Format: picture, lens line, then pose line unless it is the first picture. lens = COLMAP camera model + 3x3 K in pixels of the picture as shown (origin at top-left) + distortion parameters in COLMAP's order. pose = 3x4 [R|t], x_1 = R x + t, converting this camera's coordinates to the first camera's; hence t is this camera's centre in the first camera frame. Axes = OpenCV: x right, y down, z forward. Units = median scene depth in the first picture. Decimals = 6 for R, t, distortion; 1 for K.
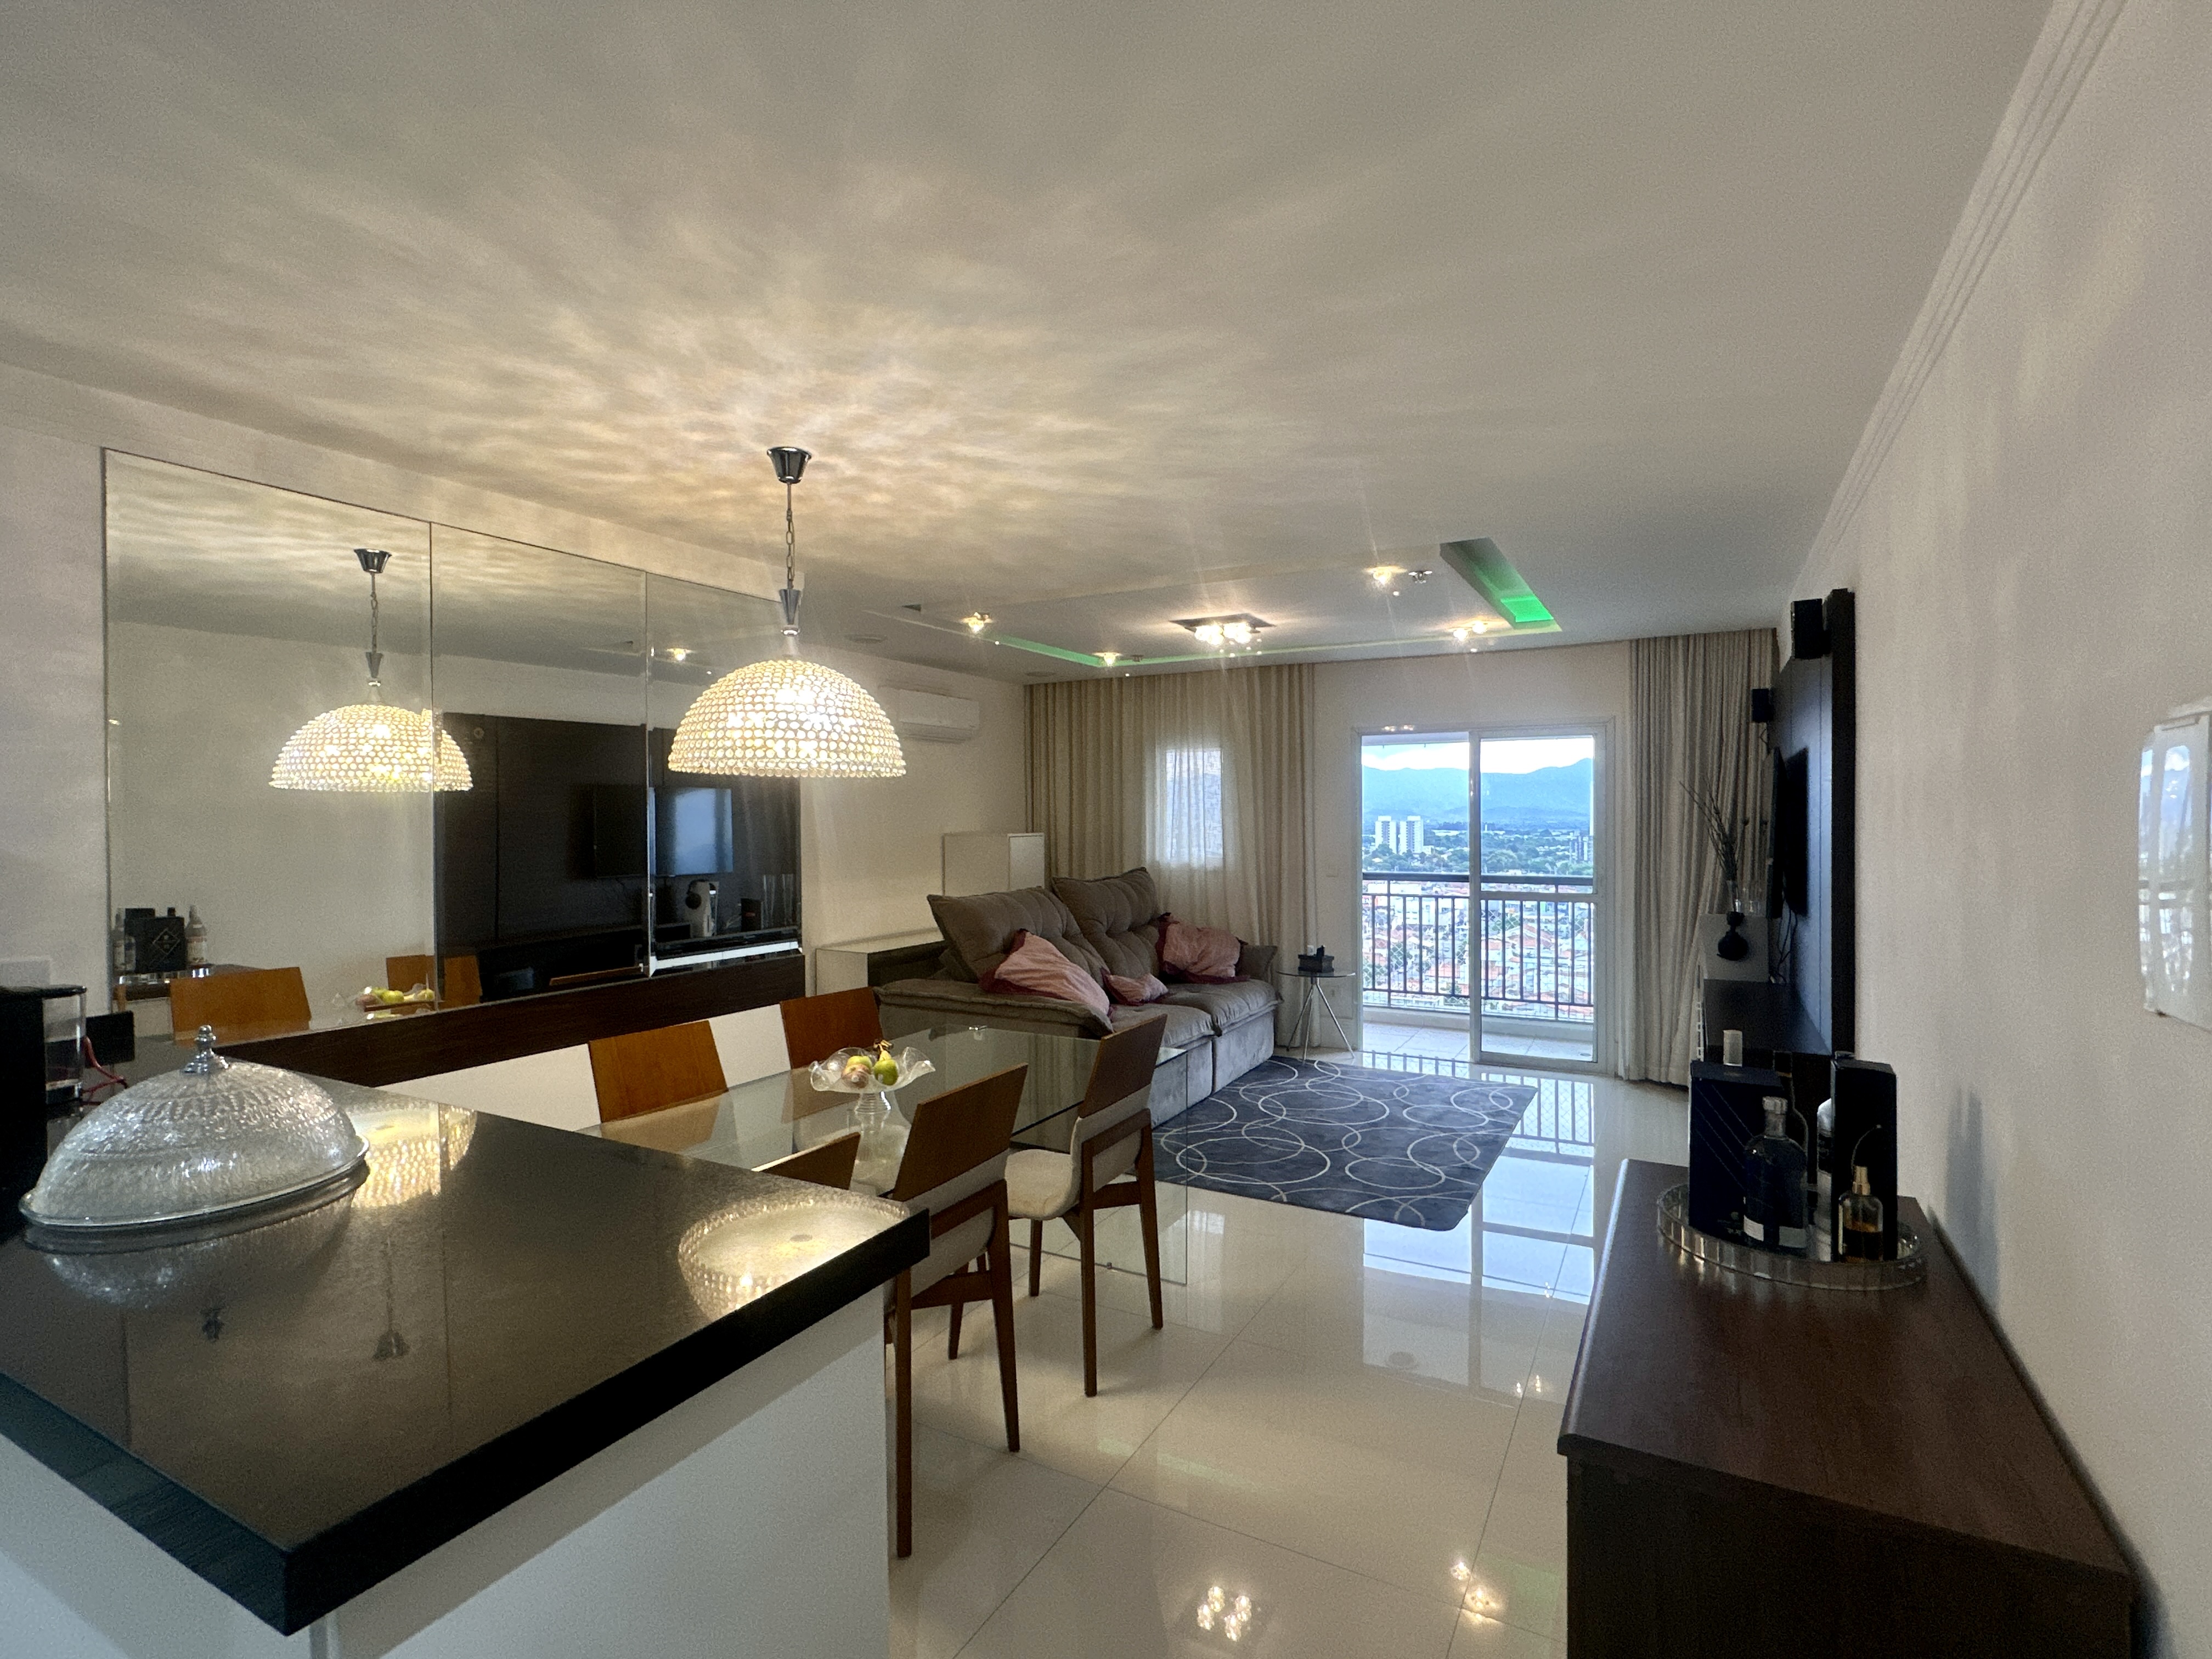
lens RADIAL K [[1065.9, 0, 1106.6], [0, 1065.9, 824.1], [0, 0, 1]] dist [-0.006281, 0.002906]
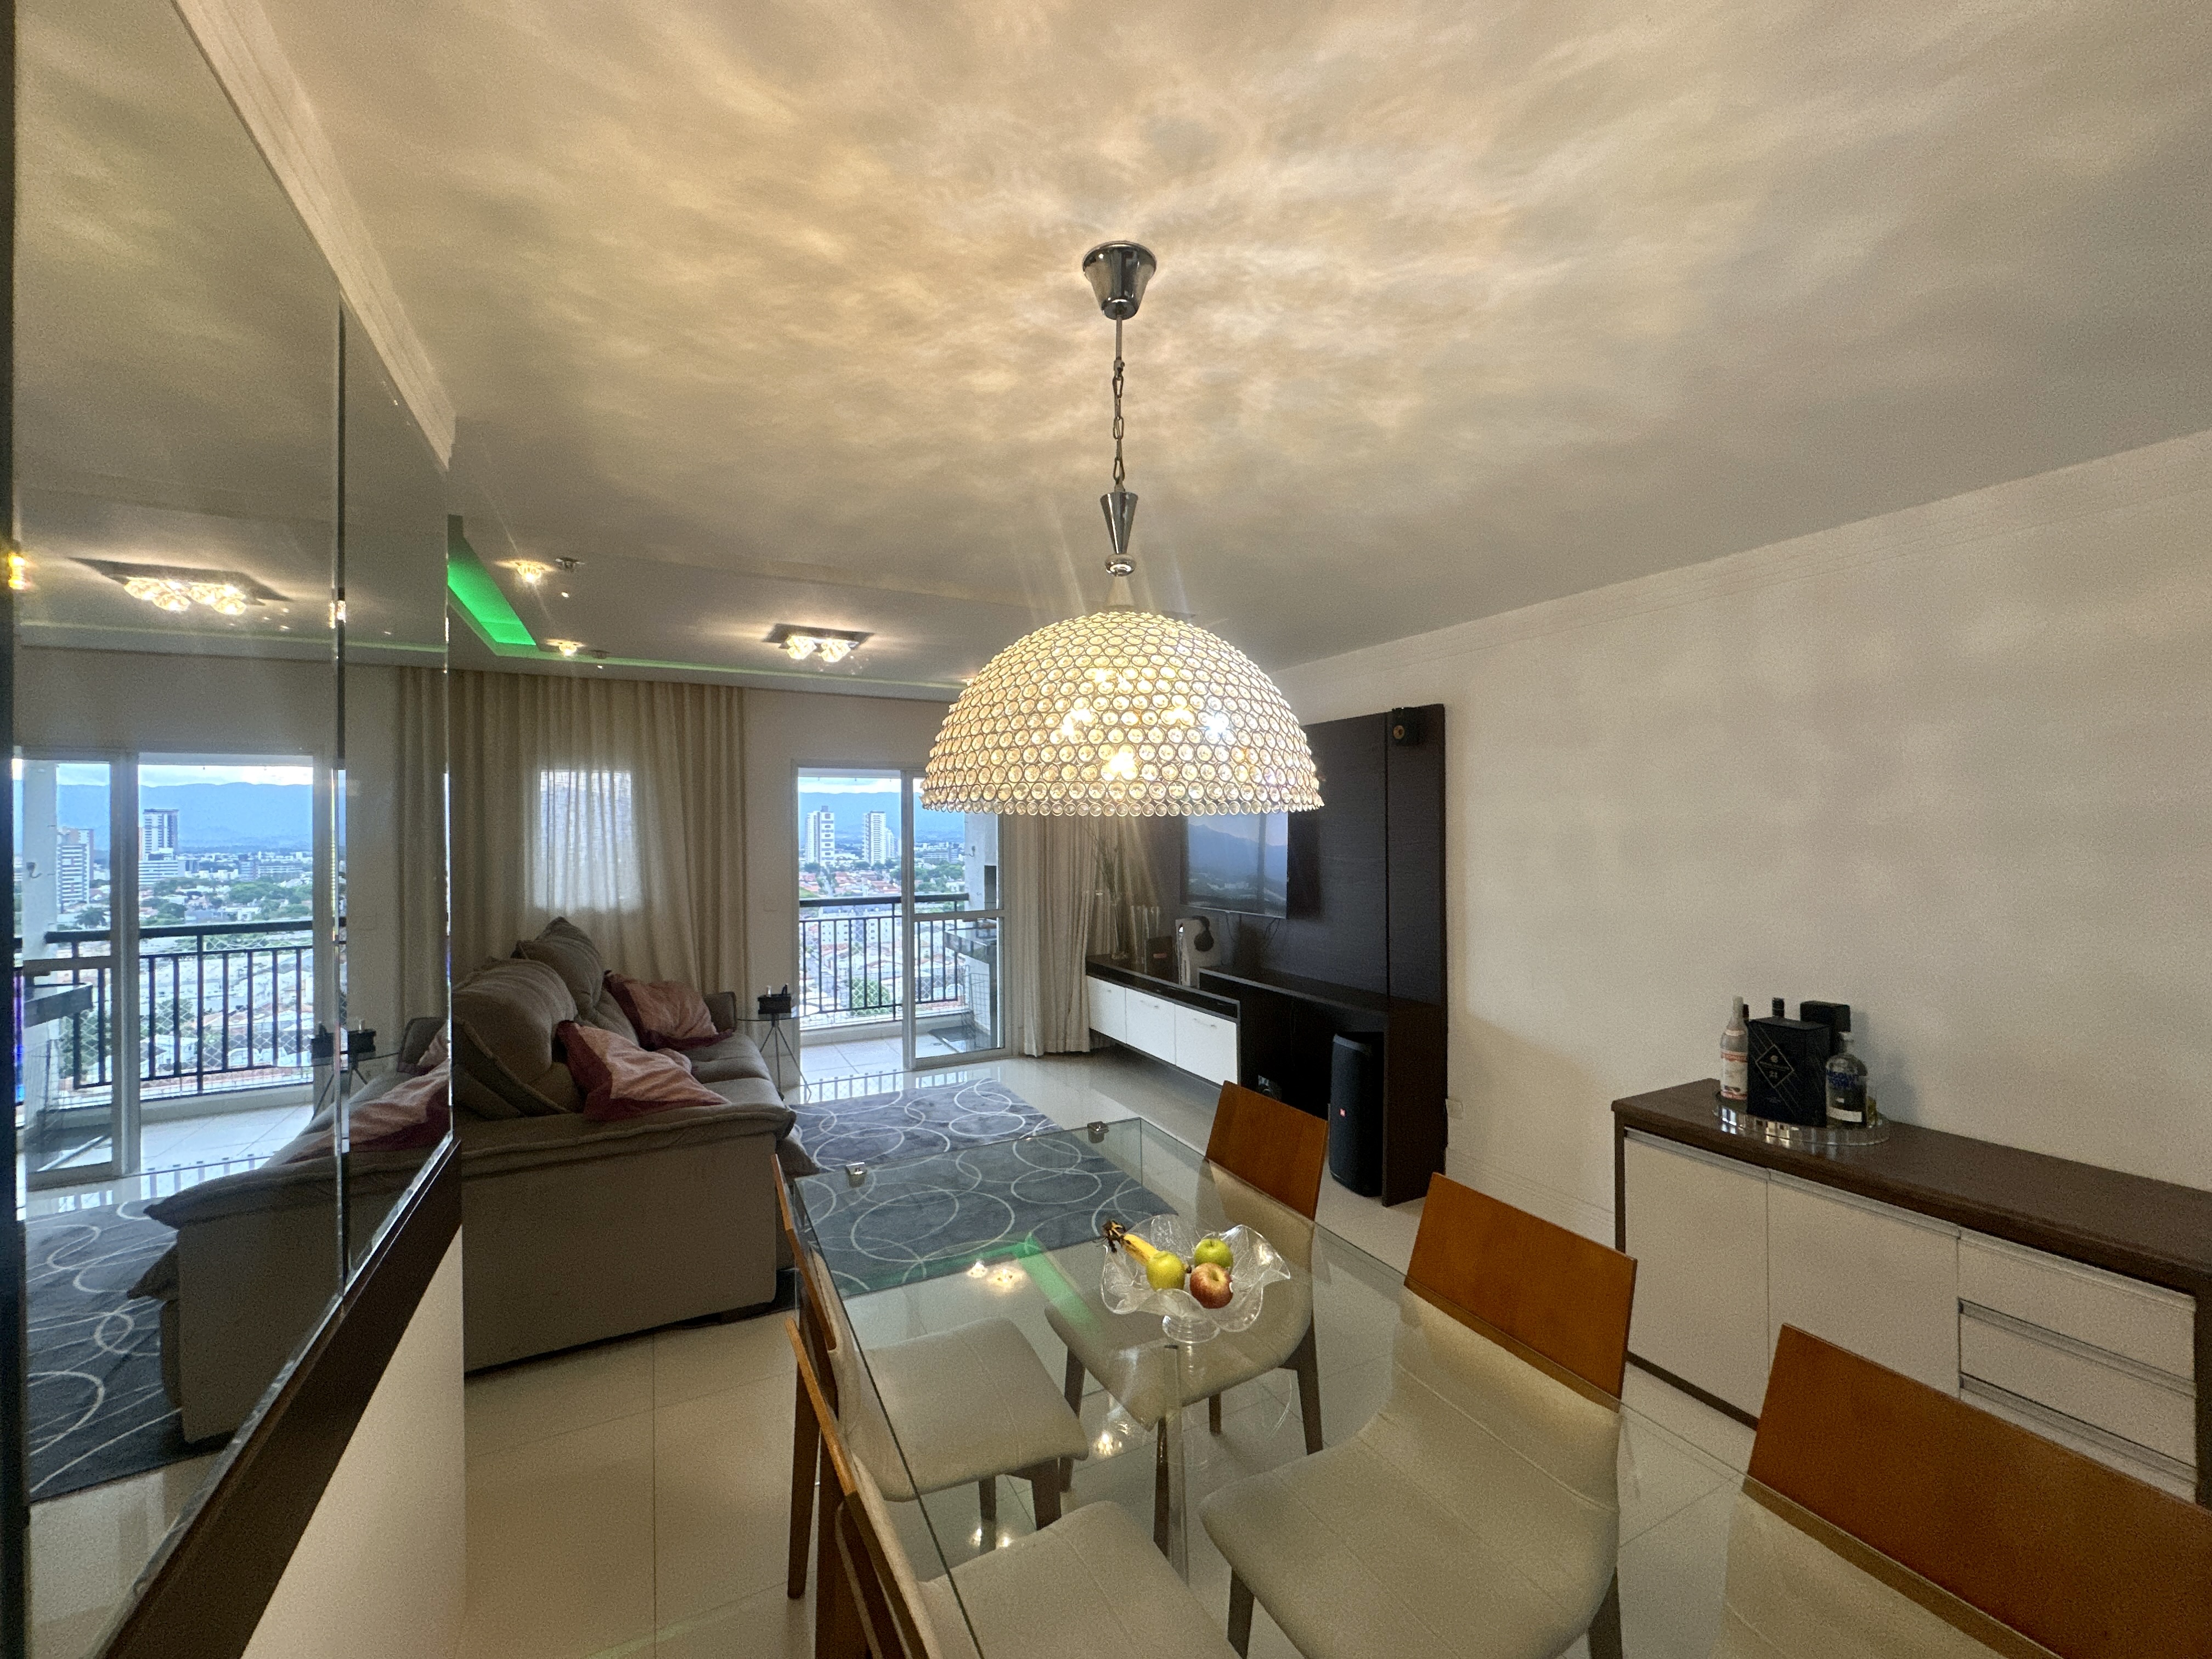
lens RADIAL K [[883.6, 0, 1105.8], [0, 883.6, 826.8], [0, 0, 1]] dist [-0.006045, 0.001486]
pose [[0.555804, 0.004479, 0.831302, -0.612616], [0.011552, 0.999847, -0.013110, -0.028344], [-0.831233, 0.016890, 0.555667, 0.645918]]
